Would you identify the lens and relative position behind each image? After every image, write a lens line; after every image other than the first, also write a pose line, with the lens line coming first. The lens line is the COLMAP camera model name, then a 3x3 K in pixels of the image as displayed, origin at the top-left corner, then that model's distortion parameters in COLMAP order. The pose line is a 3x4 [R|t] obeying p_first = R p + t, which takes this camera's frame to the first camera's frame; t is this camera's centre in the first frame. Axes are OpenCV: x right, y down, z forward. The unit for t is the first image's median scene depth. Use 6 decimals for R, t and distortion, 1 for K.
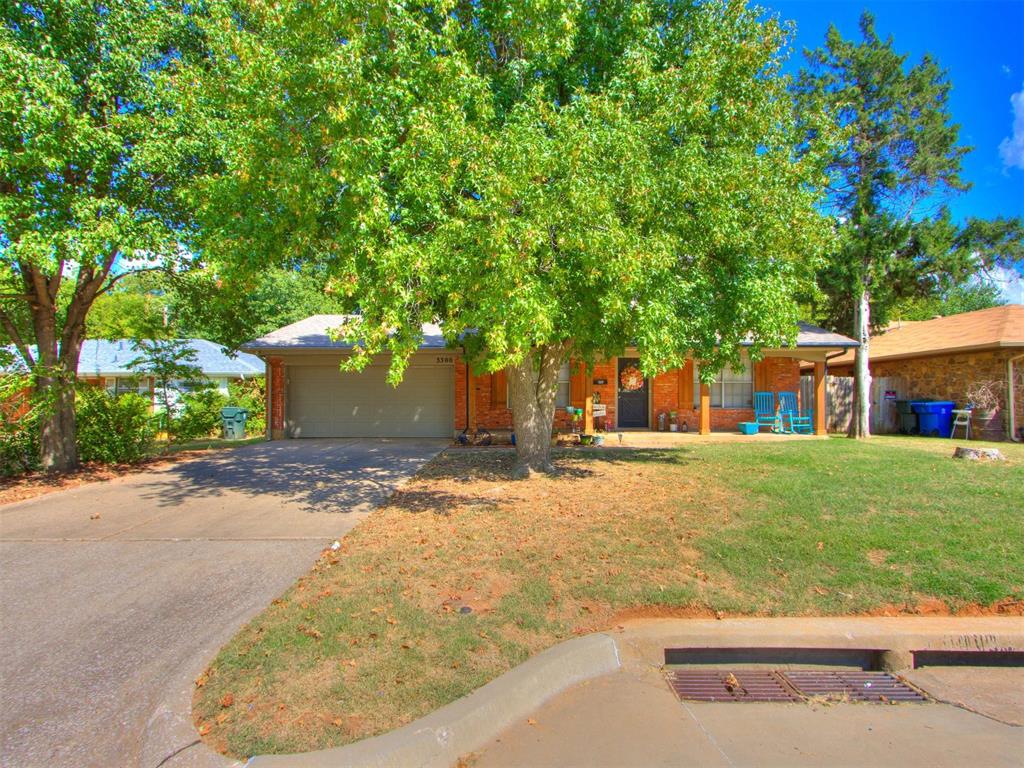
lens RADIAL K [[514.8, 0, 532.5], [0, 514.8, 389.9], [0, 0, 1]] dist [0.017182, -0.000360]
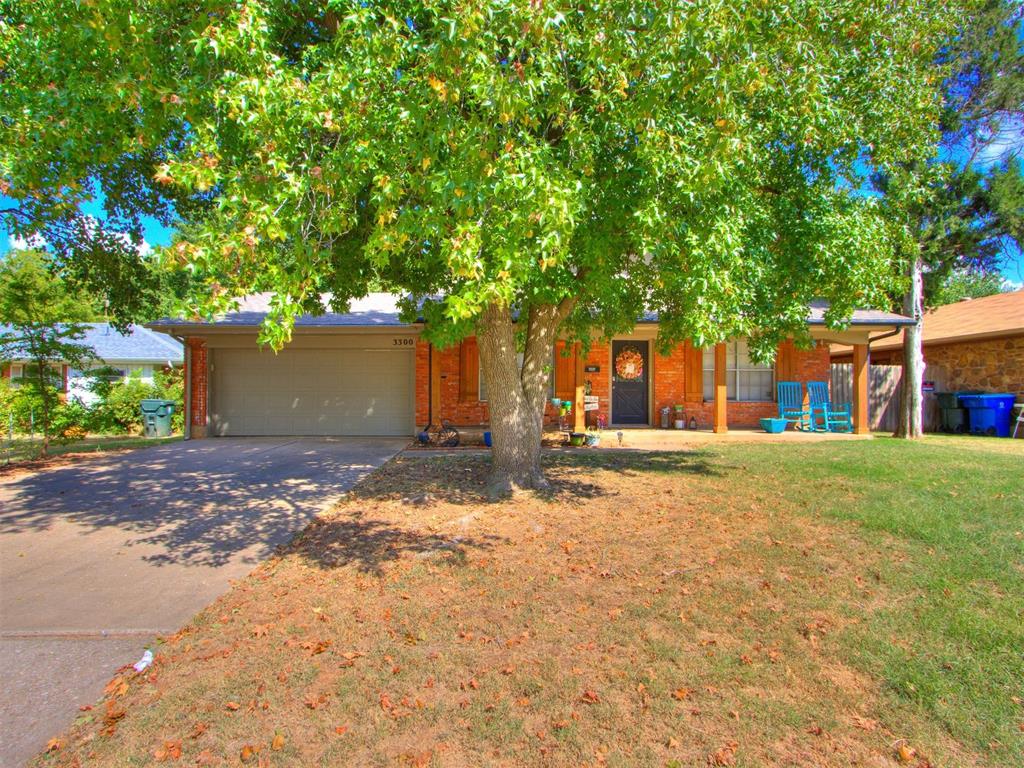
lens RADIAL K [[521.6, 0, 512.0], [0, 521.6, 384.0], [0, 0, 1]] dist [0.020721, -0.000977]
pose [[0.999861, 0.002761, 0.016424, -0.012902], [-0.002743, 0.999996, -0.001116, 0.012719], [-0.016427, 0.001071, 0.999864, 0.207197]]
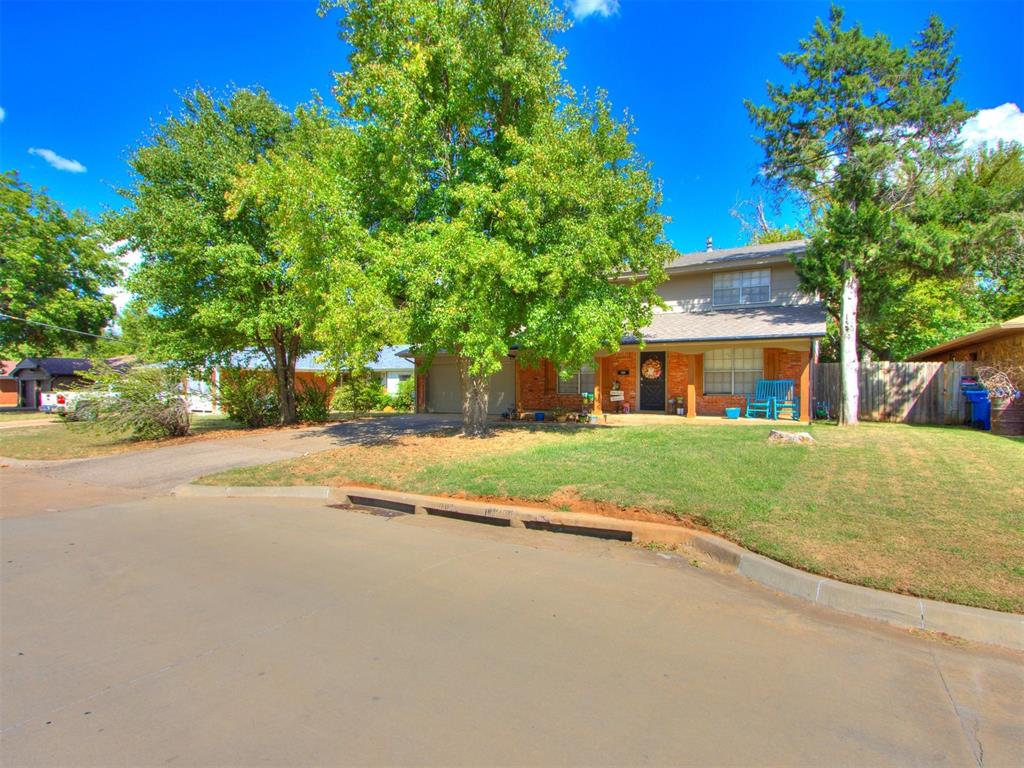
lens RADIAL K [[514.8, 0, 532.5], [0, 514.8, 389.9], [0, 0, 1]] dist [0.017182, -0.000360]
pose [[0.867959, 0.005921, -0.496600, 0.706718], [0.010098, 0.999512, 0.029567, -0.016040], [0.496533, -0.030677, 0.867476, -0.206796]]
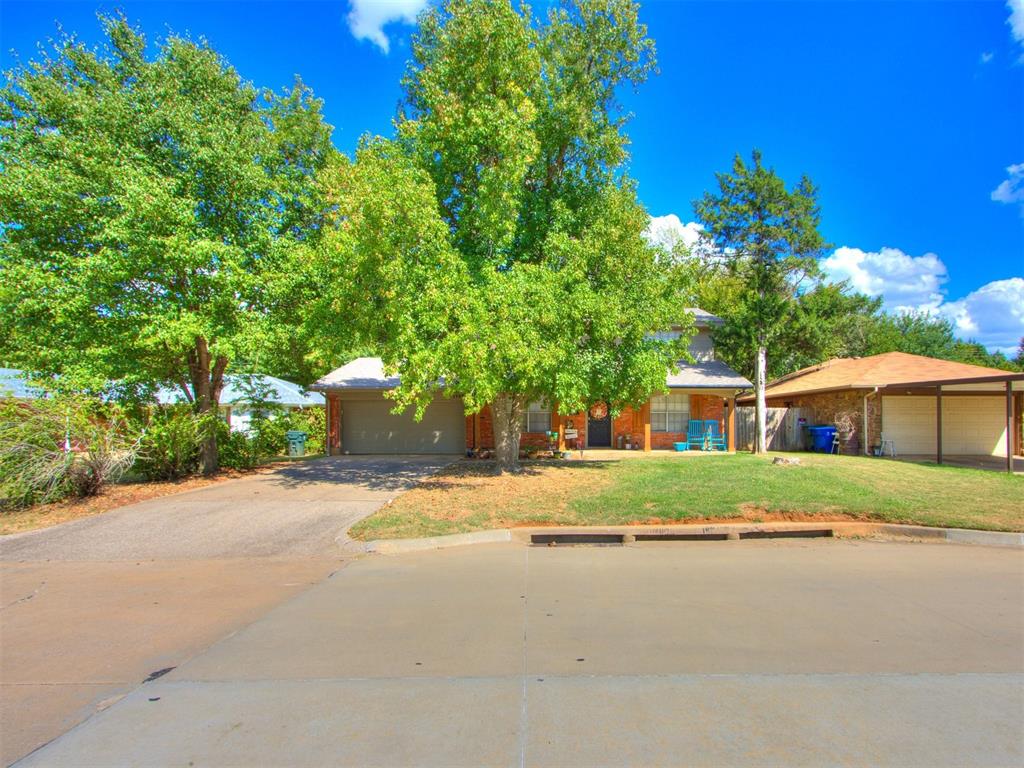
lens RADIAL K [[522.0, 0, 561.0], [0, 522.0, 419.1], [0, 0, 1]] dist [0.000815, 0.000267]
pose [[0.999997, -0.000196, -0.002426, 0.129240], [0.000229, 0.999904, 0.013861, -0.021542], [0.002423, -0.013862, 0.999901, -0.453193]]
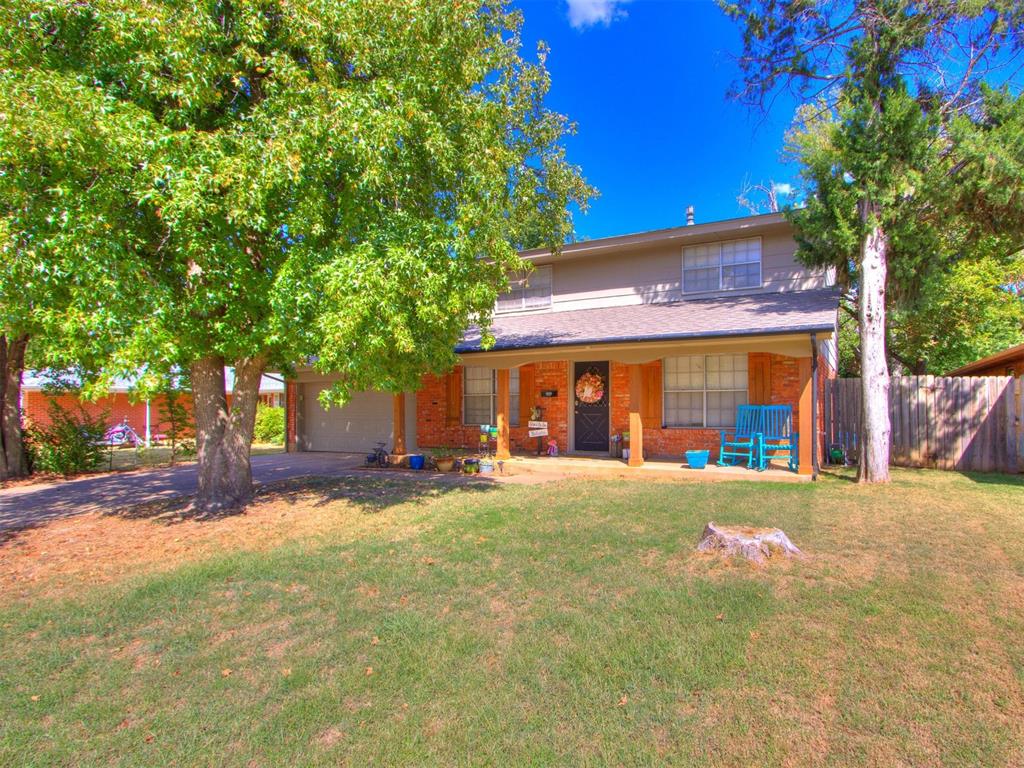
lens RADIAL K [[546.1, 0, 601.5], [0, 546.1, 401.8], [0, 0, 1]] dist [0.011955, 0.001354]
pose [[0.903721, -0.006843, -0.428068, 0.729406], [0.014612, 0.999783, 0.014865, -0.017528], [0.427873, -0.019689, 0.903624, 0.347267]]
